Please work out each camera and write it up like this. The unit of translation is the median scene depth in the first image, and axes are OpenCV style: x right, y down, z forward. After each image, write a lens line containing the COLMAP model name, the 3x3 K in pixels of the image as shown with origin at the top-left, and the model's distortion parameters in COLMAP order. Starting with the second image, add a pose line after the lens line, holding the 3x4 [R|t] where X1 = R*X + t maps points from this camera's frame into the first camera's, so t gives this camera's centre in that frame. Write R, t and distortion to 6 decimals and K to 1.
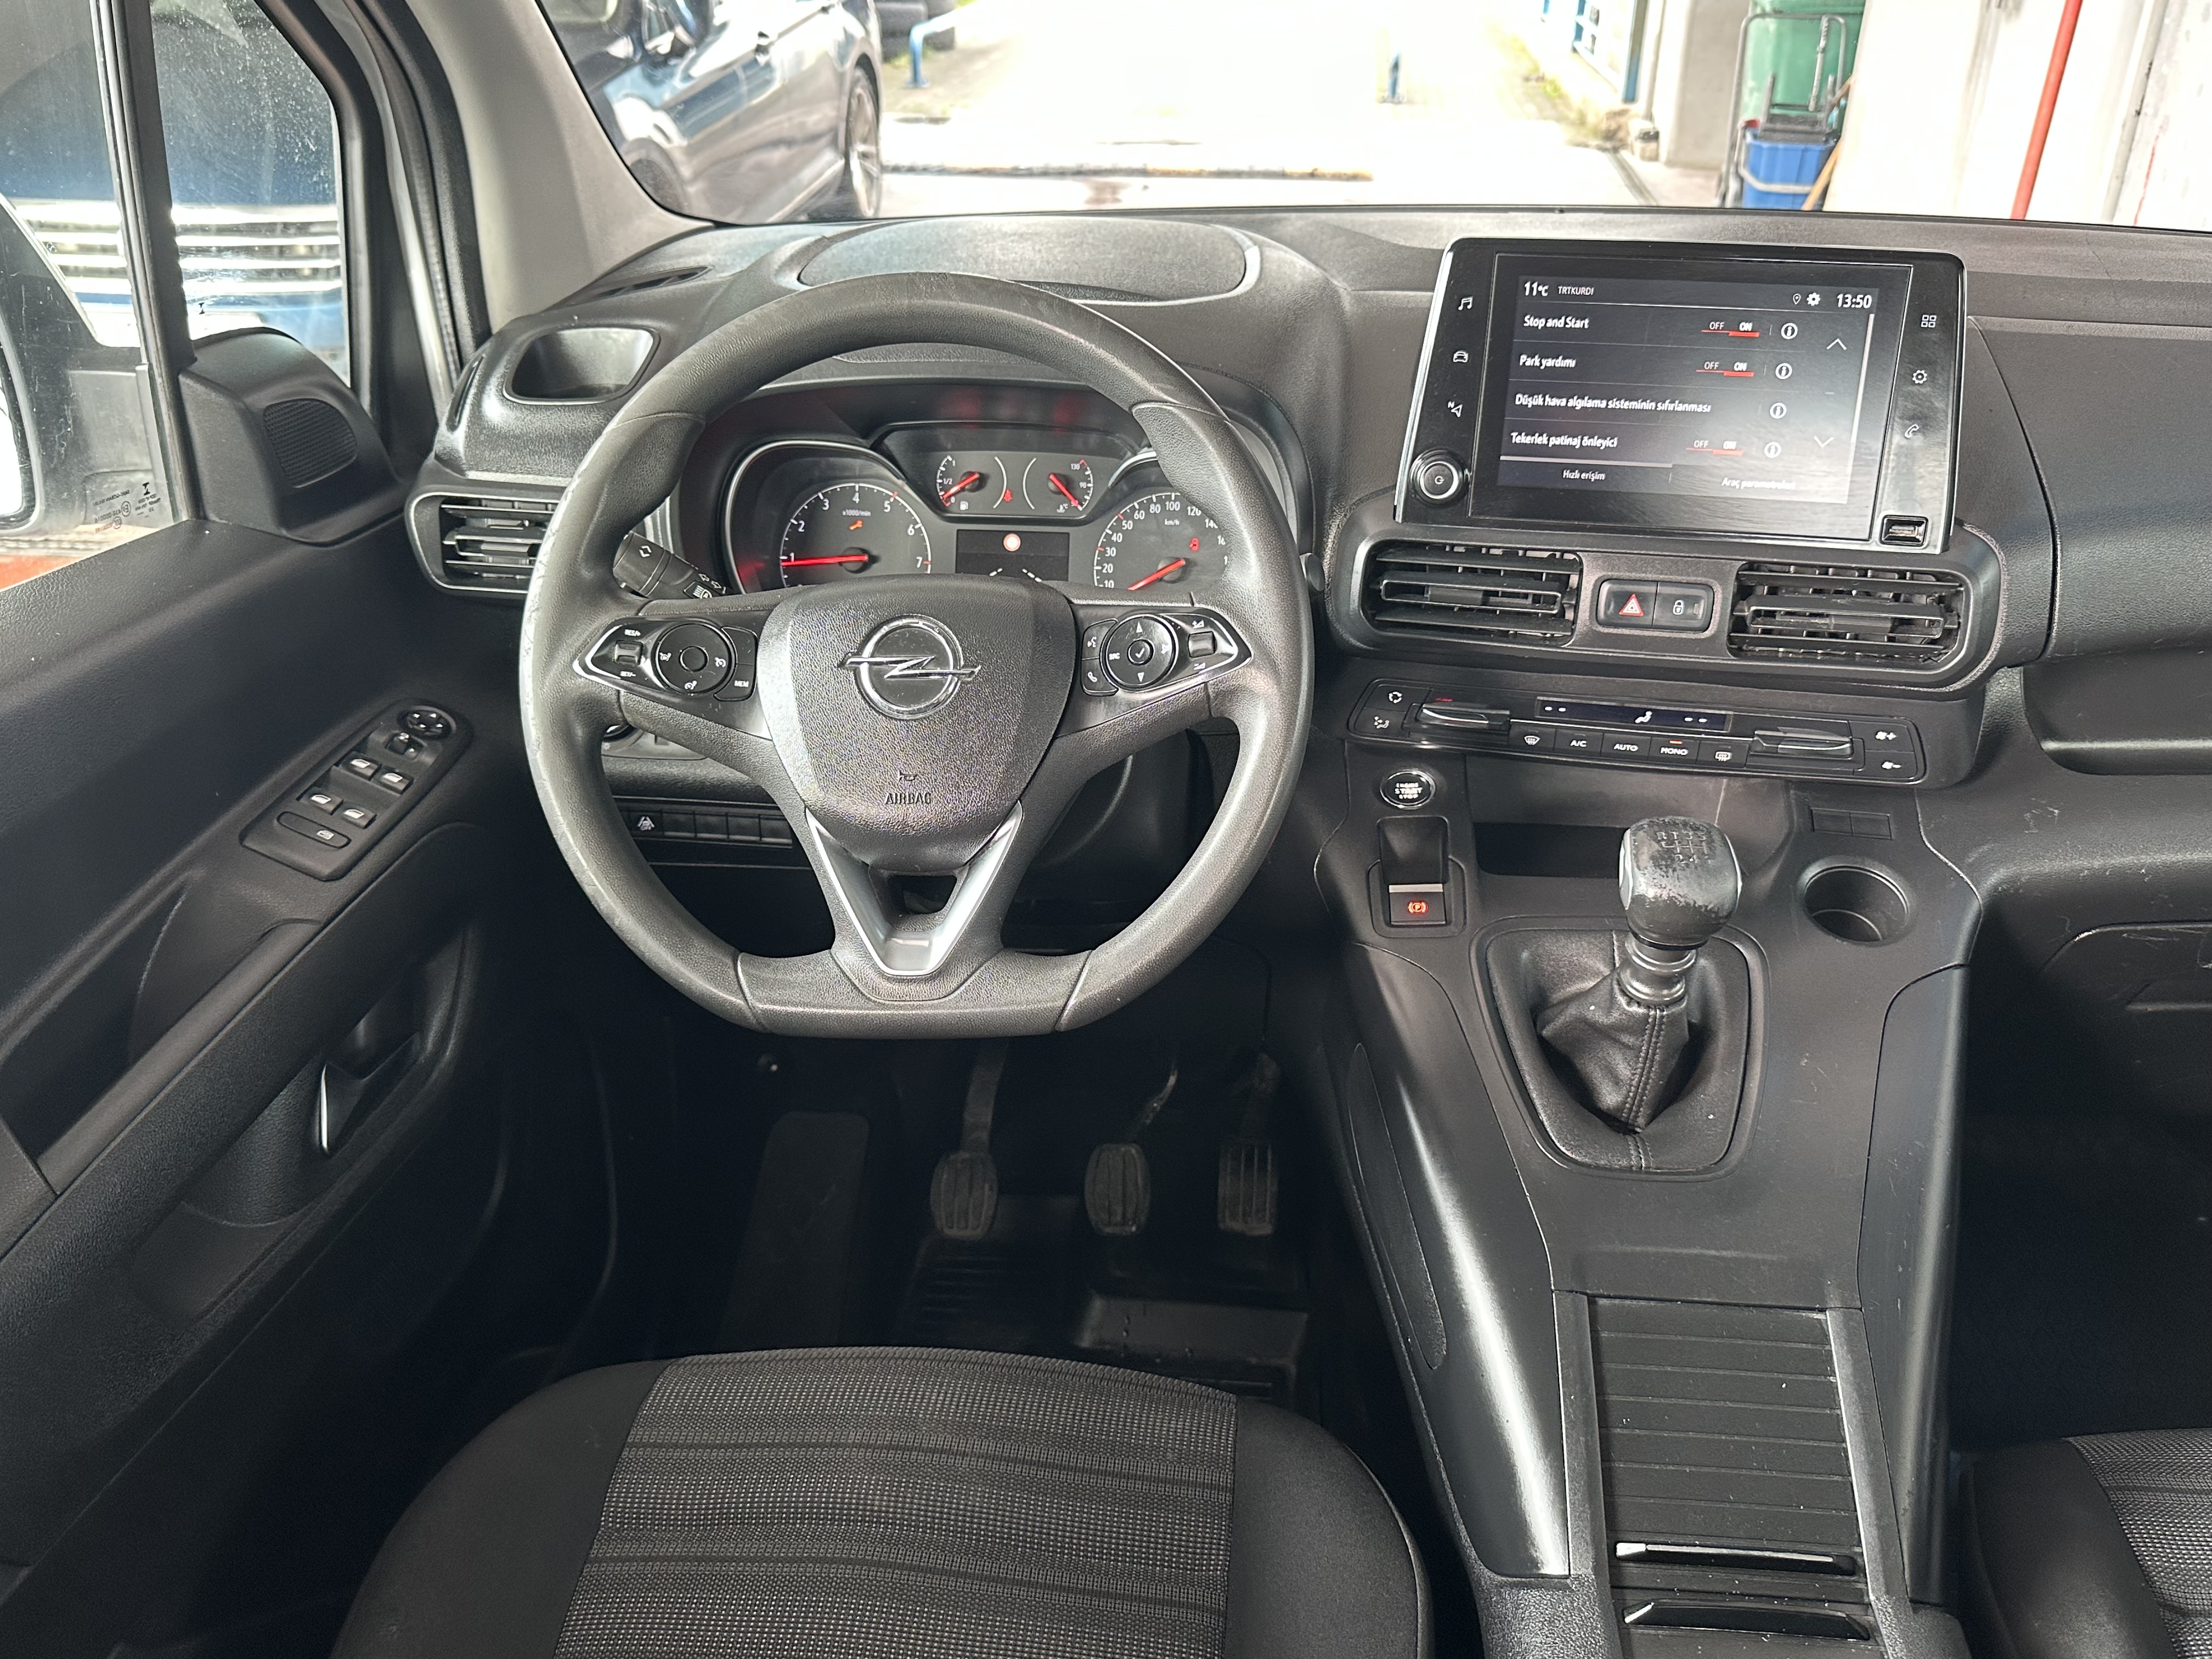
lens RADIAL K [[1817.7, 0, 1106.3], [0, 1817.7, 839.5], [0, 0, 1]] dist [0.148563, -0.319595]
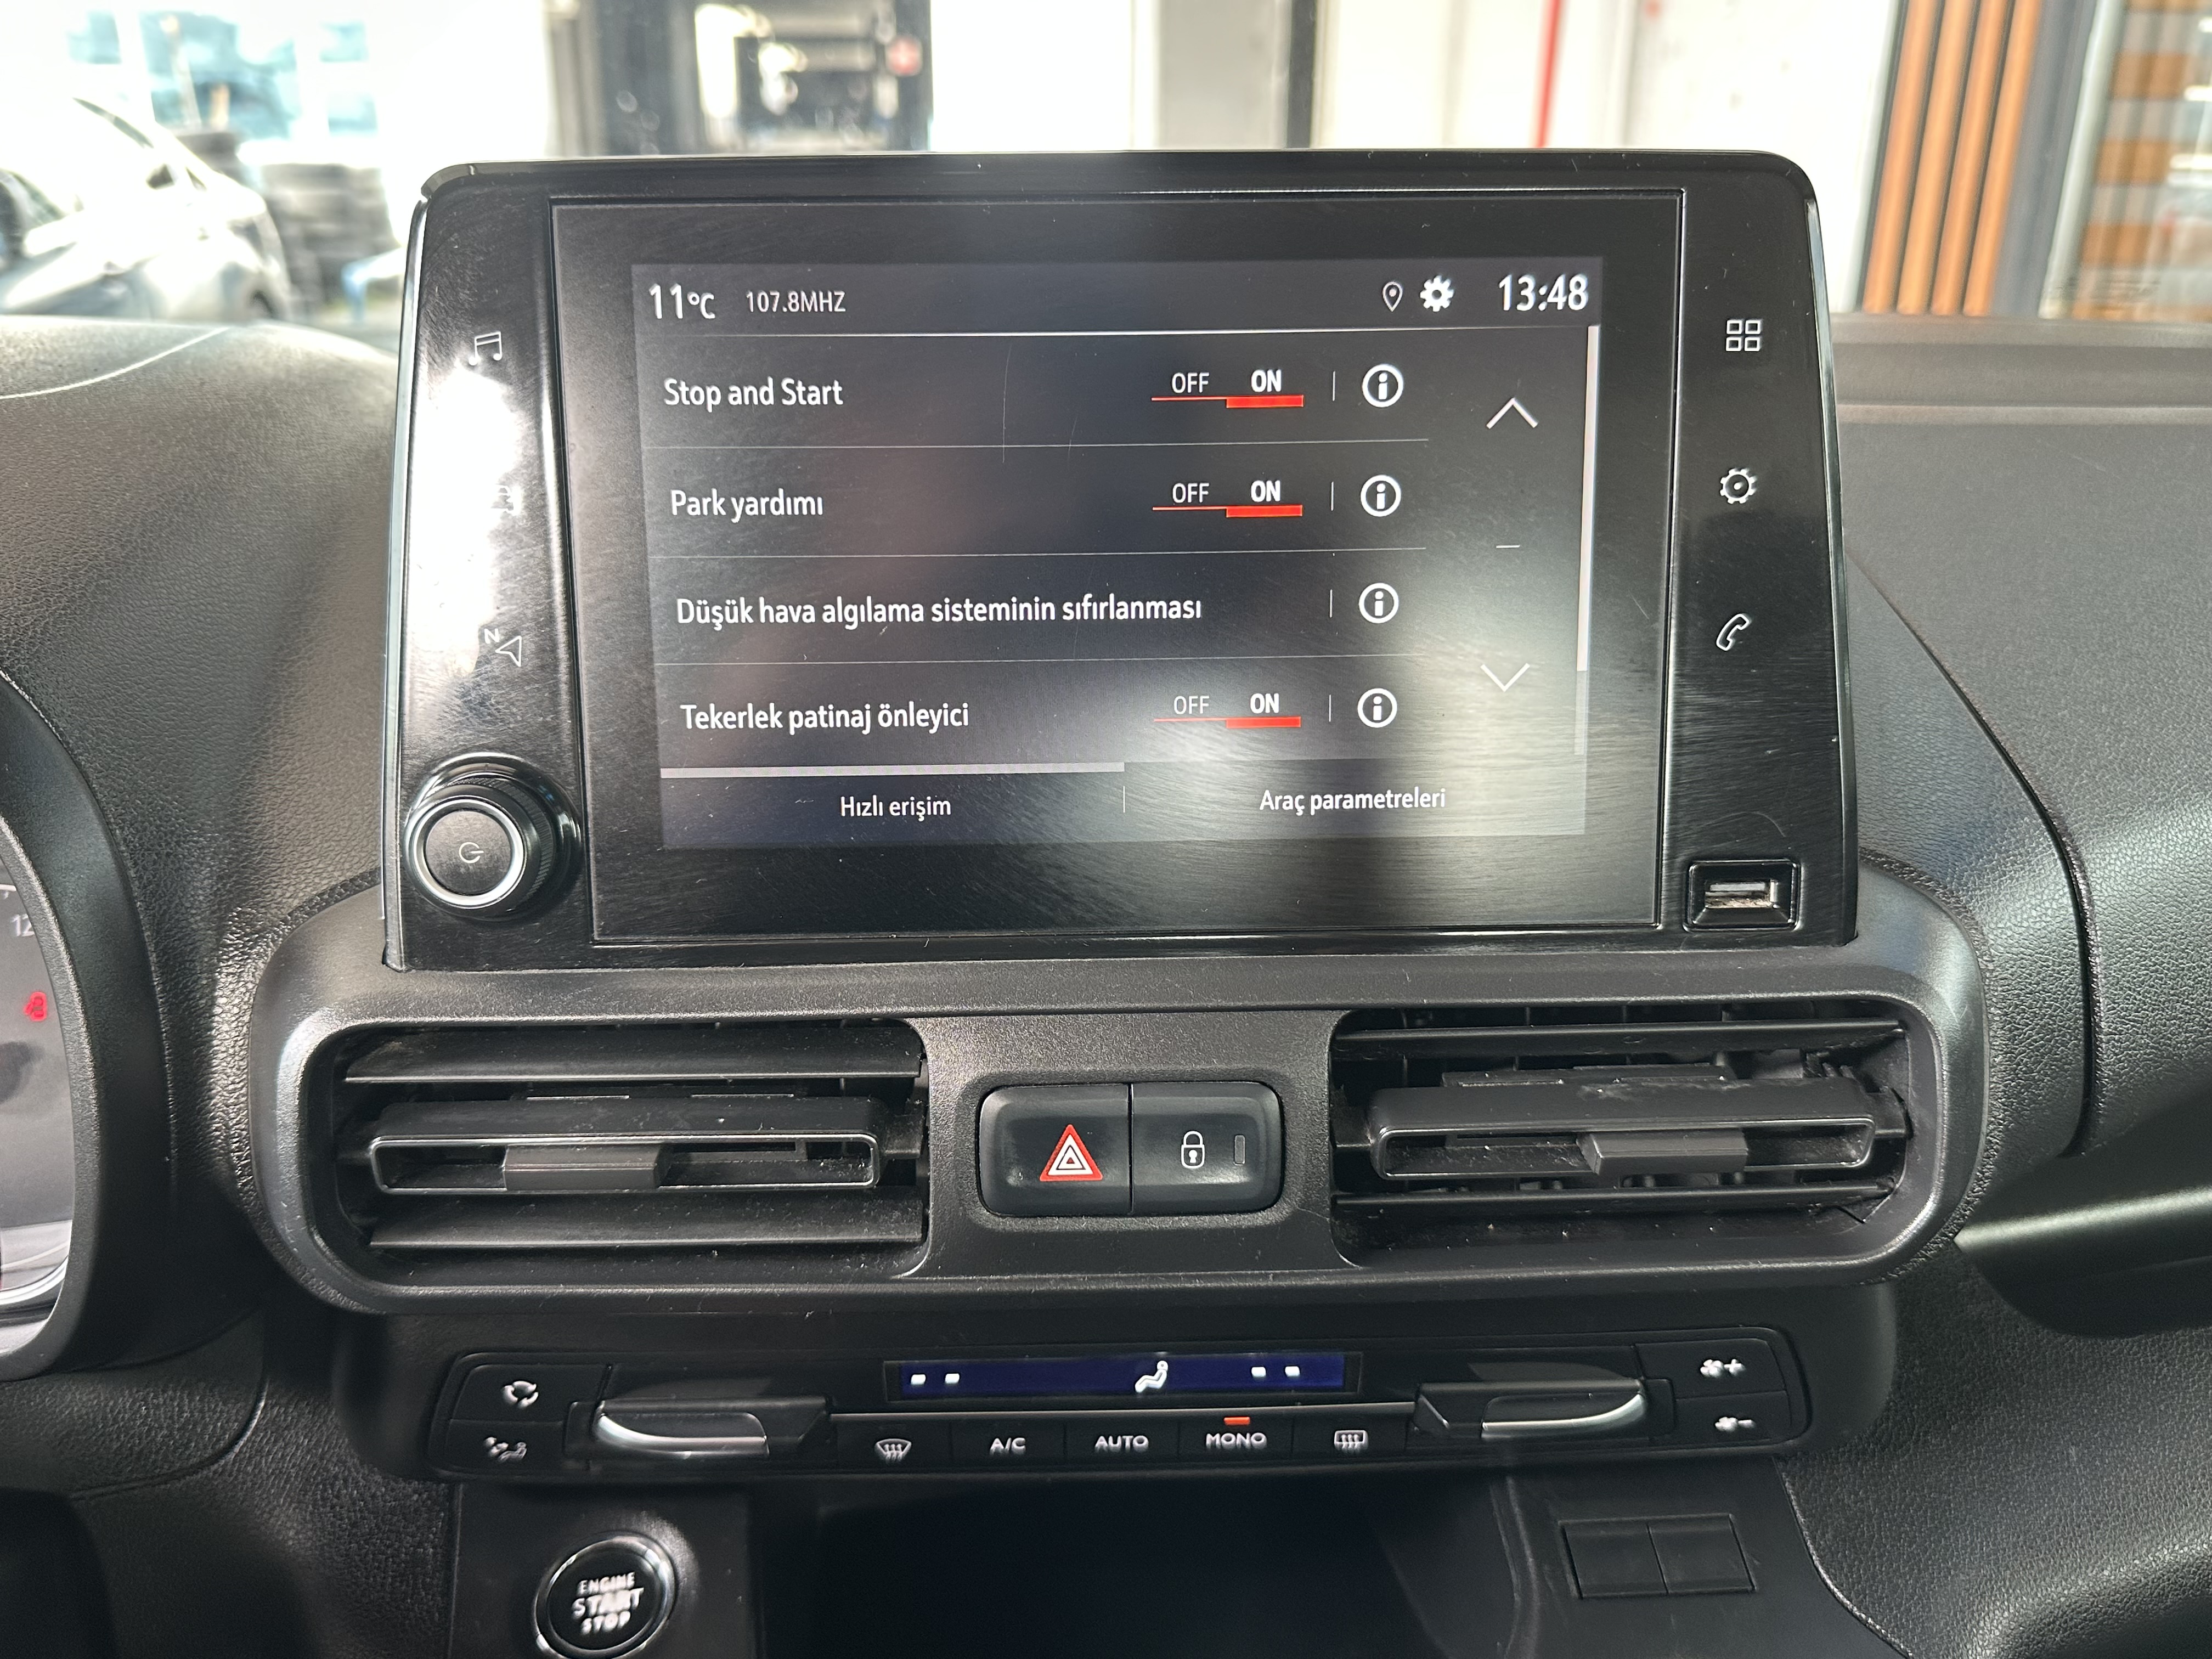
lens RADIAL K [[1817.7, 0, 1106.3], [0, 1817.7, 839.5], [0, 0, 1]] dist [0.148563, -0.319595]
pose [[0.968741, -0.090870, 0.230833, 0.226137], [0.118605, 0.986913, -0.109245, -0.154603], [-0.217885, 0.133209, 0.966841, 0.676341]]
